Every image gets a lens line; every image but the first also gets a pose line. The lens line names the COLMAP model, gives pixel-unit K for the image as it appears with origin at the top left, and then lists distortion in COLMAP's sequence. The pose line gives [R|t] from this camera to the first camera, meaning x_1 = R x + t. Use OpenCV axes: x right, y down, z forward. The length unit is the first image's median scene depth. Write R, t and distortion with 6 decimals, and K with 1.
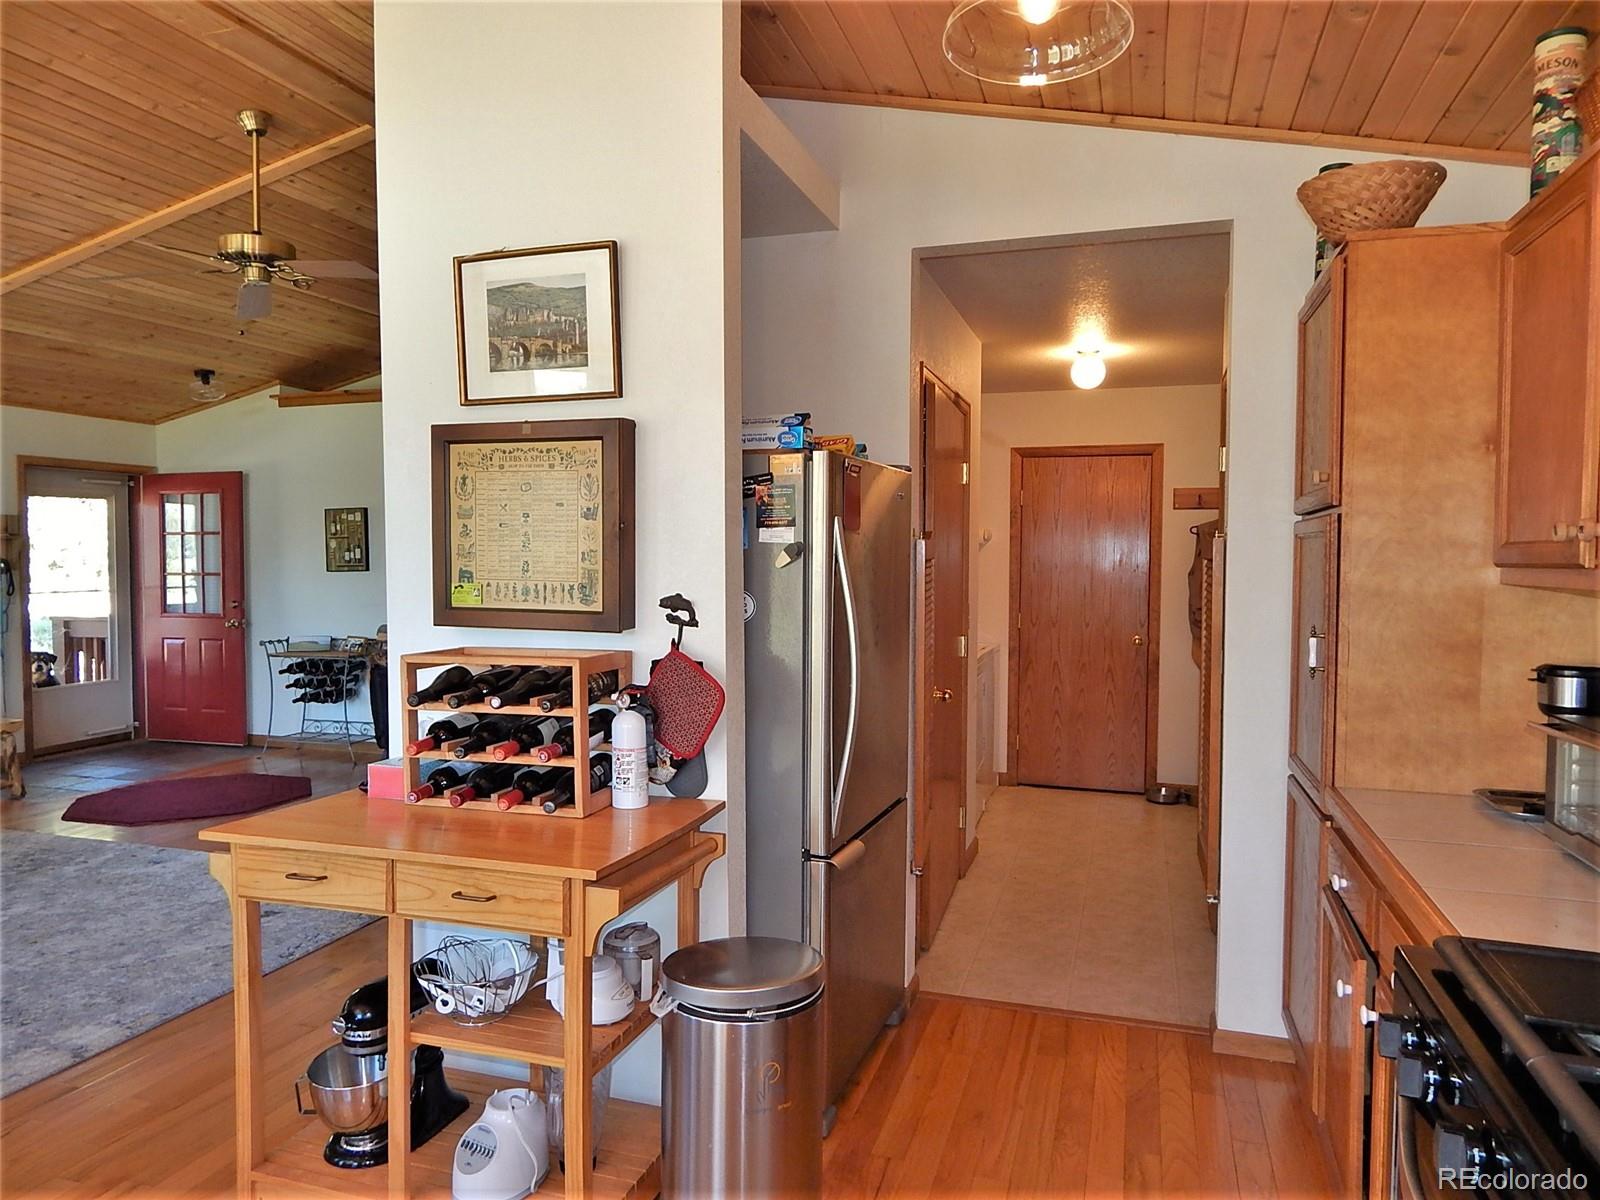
lens RADIAL K [[1058.8, 0, 802.4], [0, 1058.8, 581.2], [0, 0, 1]] dist [0.004117, -0.008407]
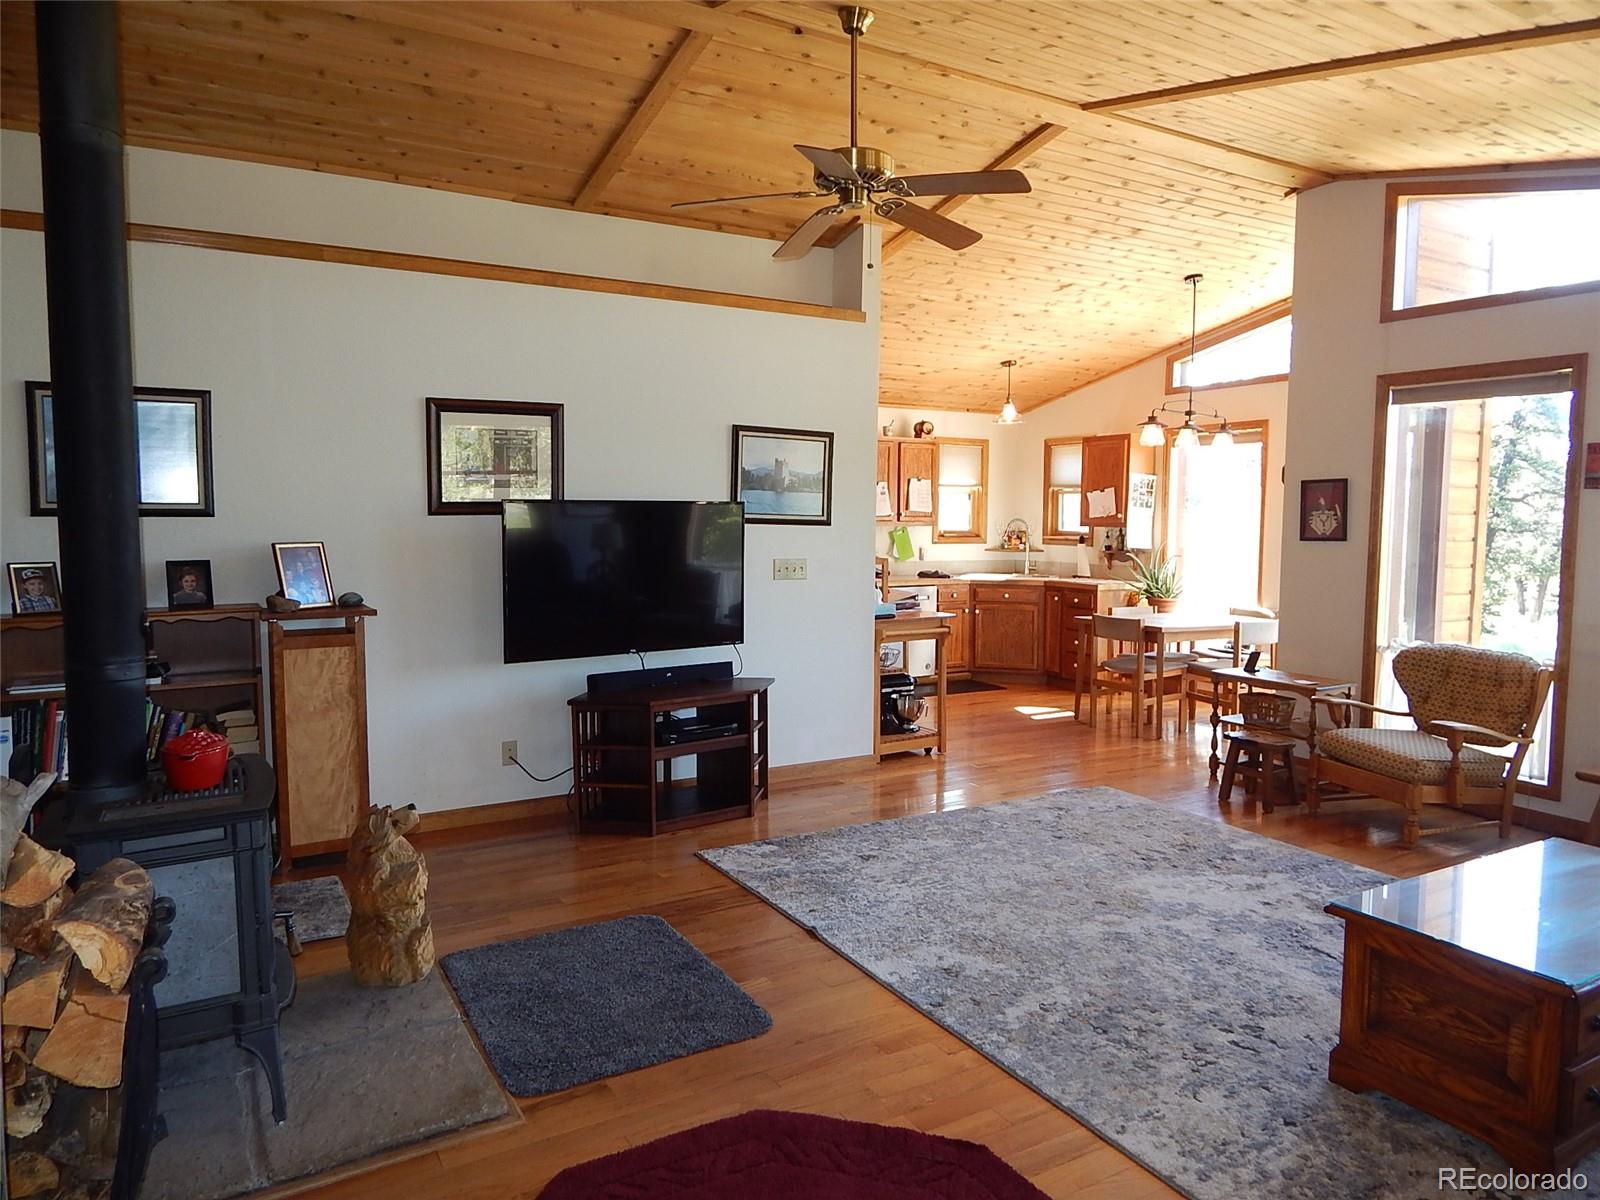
lens RADIAL K [[1058.8, 0, 807.1], [0, 1058.8, 586.8], [0, 0, 1]] dist [0.004117, -0.008407]
pose [[-0.751464, -0.046529, 0.658132, -1.260438], [0.013361, 0.996232, 0.085688, -0.050312], [-0.659639, 0.073185, -0.748011, 1.999033]]
